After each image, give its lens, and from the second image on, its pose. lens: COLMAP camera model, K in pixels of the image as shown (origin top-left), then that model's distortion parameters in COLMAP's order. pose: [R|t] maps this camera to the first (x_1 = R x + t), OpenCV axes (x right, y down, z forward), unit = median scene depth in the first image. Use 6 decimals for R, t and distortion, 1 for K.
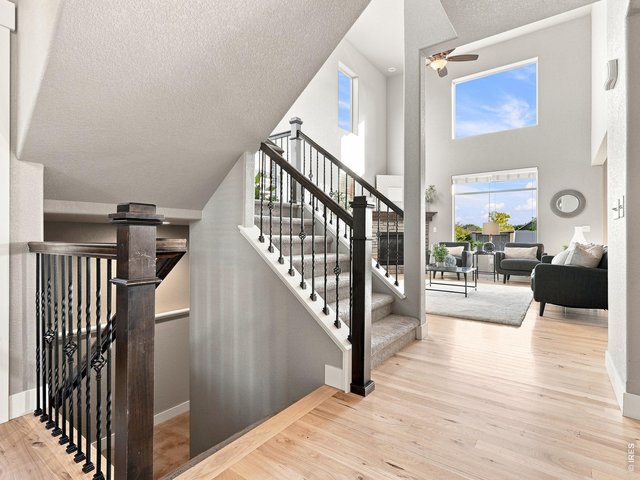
lens RADIAL K [[328.5, 0, 315.9], [0, 328.5, 239.6], [0, 0, 1]] dist [-0.006742, -0.000850]
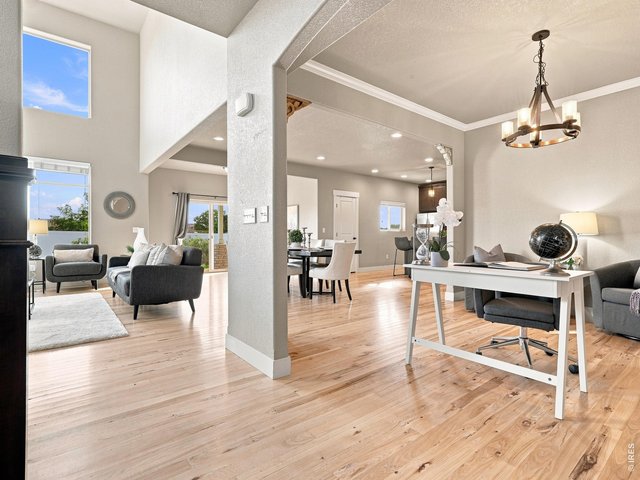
lens RADIAL K [[328.4, 0, 320.6], [0, 328.4, 235.5], [0, 0, 1]] dist [-0.000208, 0.000134]
pose [[0.258983, 0.006787, 0.965858, -0.062798], [0.007562, 0.999930, -0.009054, -0.000971], [-0.965852, 0.009649, 0.258914, 0.126670]]
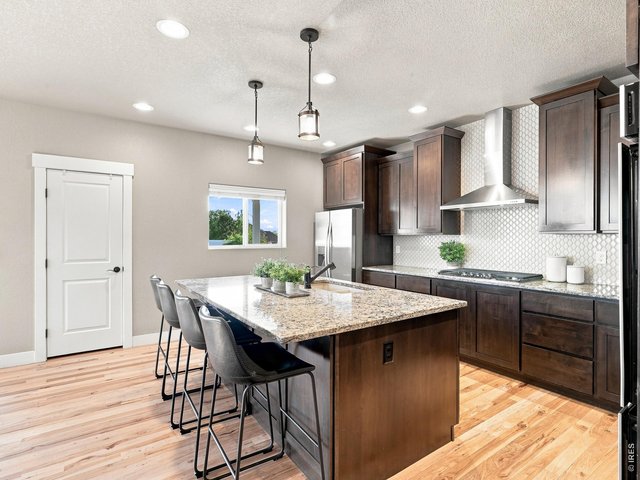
lens RADIAL K [[328.5, 0, 315.9], [0, 328.5, 239.6], [0, 0, 1]] dist [-0.006742, -0.000850]
pose [[0.333907, -0.002670, 0.942602, 0.809556], [0.005224, 0.999986, 0.000982, -0.049946], [-0.942592, 0.004596, 0.333916, -0.172040]]
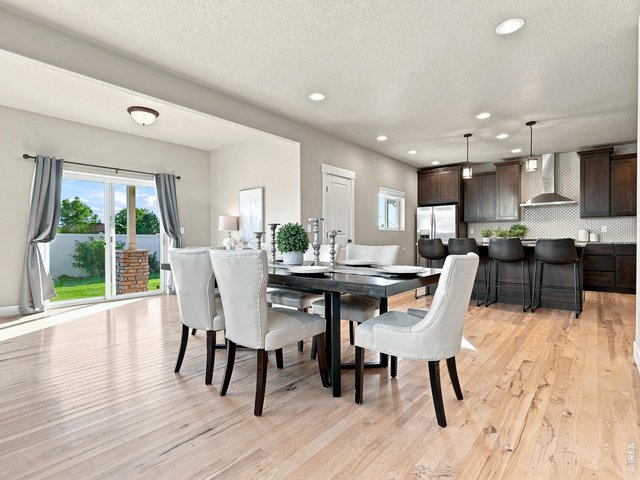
lens RADIAL K [[328.5, 0, 315.9], [0, 328.5, 239.6], [0, 0, 1]] dist [-0.006742, -0.000850]
pose [[0.070943, -0.001993, 0.997478, 0.368466], [0.012349, 0.999923, 0.001120, -0.005619], [-0.997404, 0.012239, 0.070962, 0.358745]]
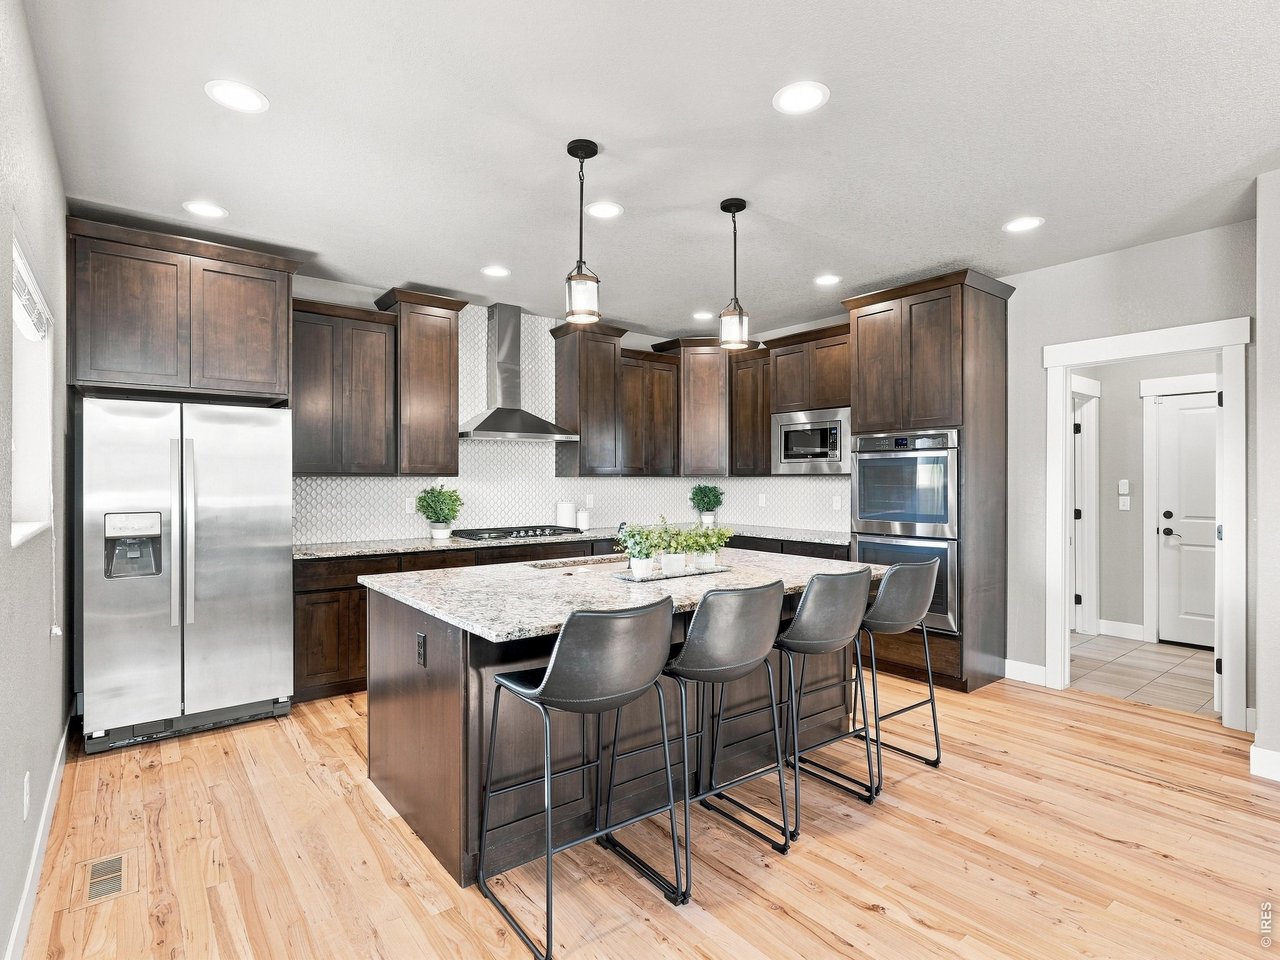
lens RADIAL K [[657.0, 0, 631.9], [0, 657.0, 479.3], [0, 0, 1]] dist [-0.006742, -0.000850]
pose [[-0.960876, 0.001376, 0.276974, 1.050480], [0.002957, 0.999982, 0.005291, -0.057264], [-0.276962, 0.005903, -0.960863, 0.415948]]
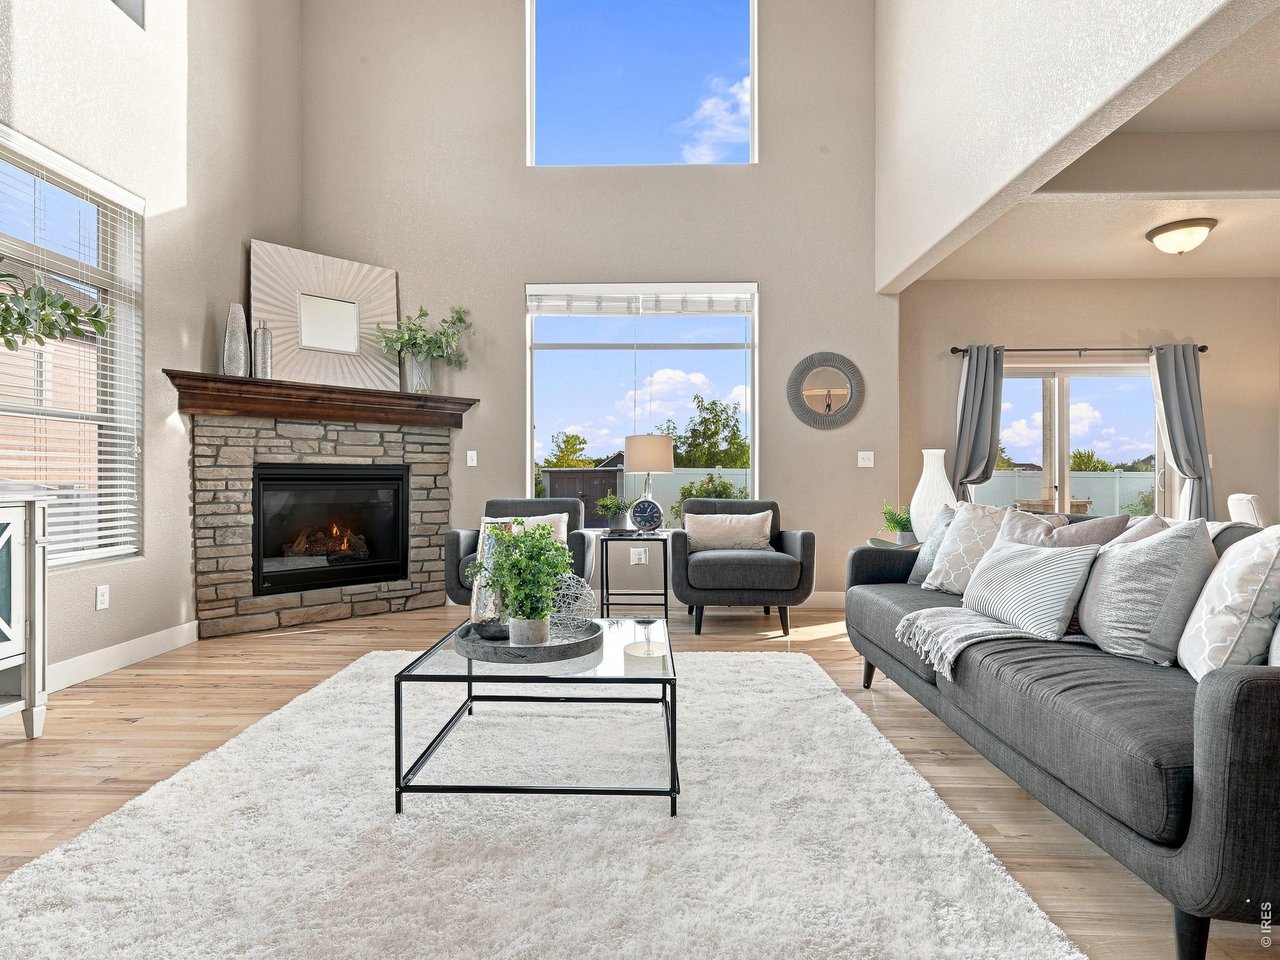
lens RADIAL K [[657.0, 0, 631.9], [0, 657.0, 479.3], [0, 0, 1]] dist [-0.006742, -0.000850]
pose [[0.814902, 0.001089, 0.579598, 0.164225], [0.003140, 0.999975, -0.006294, -0.007856], [-0.579590, 0.006949, 0.814878, 0.522451]]
